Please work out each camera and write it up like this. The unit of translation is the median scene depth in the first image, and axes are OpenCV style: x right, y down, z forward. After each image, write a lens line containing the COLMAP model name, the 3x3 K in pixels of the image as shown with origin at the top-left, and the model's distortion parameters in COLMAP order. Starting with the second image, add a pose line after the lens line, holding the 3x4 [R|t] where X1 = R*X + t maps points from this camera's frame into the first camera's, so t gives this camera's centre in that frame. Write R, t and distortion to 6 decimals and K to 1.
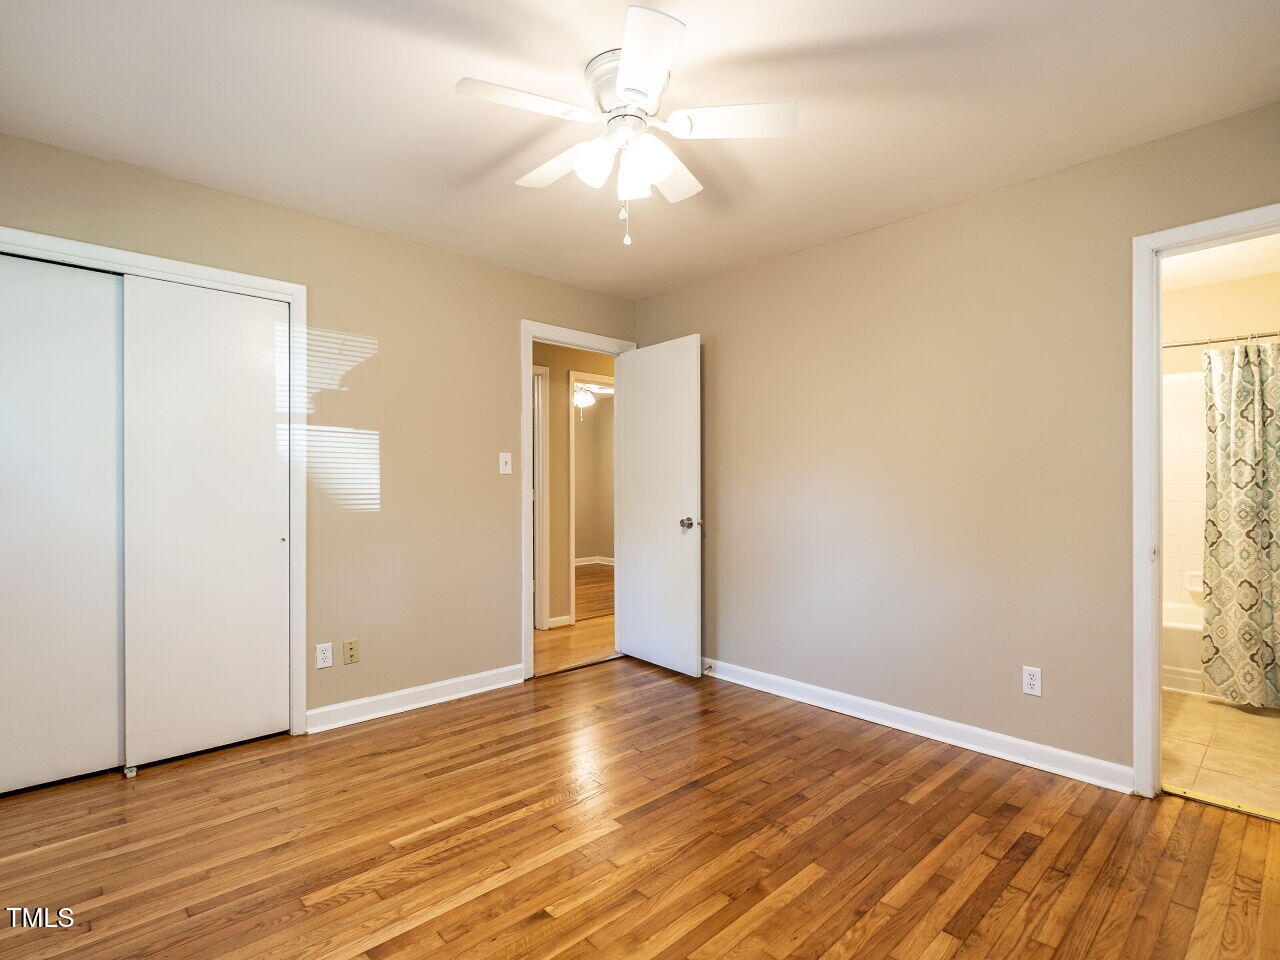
lens RADIAL K [[632.6, 0, 634.5], [0, 632.6, 486.8], [0, 0, 1]] dist [-0.002088, 0.000009]
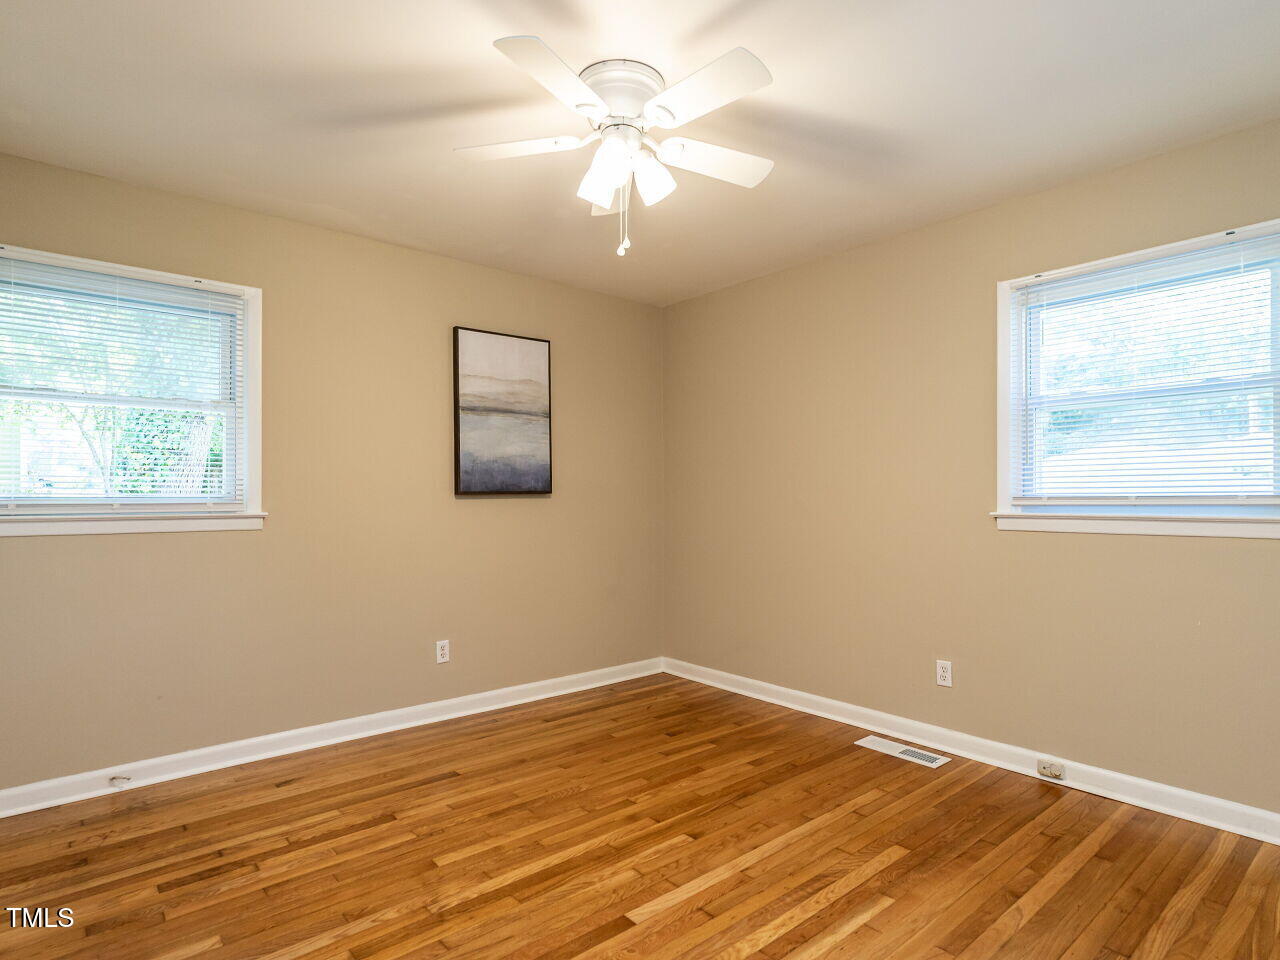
lens RADIAL K [[710.0, 0, 637.8], [0, 710.0, 488.2], [0, 0, 1]] dist [-0.003150, 0.001339]
pose [[-0.999164, 0.003943, 0.040701, -0.056221], [0.003485, 0.999930, -0.011320, 0.004596], [-0.040743, -0.011169, -0.999107, 1.463474]]
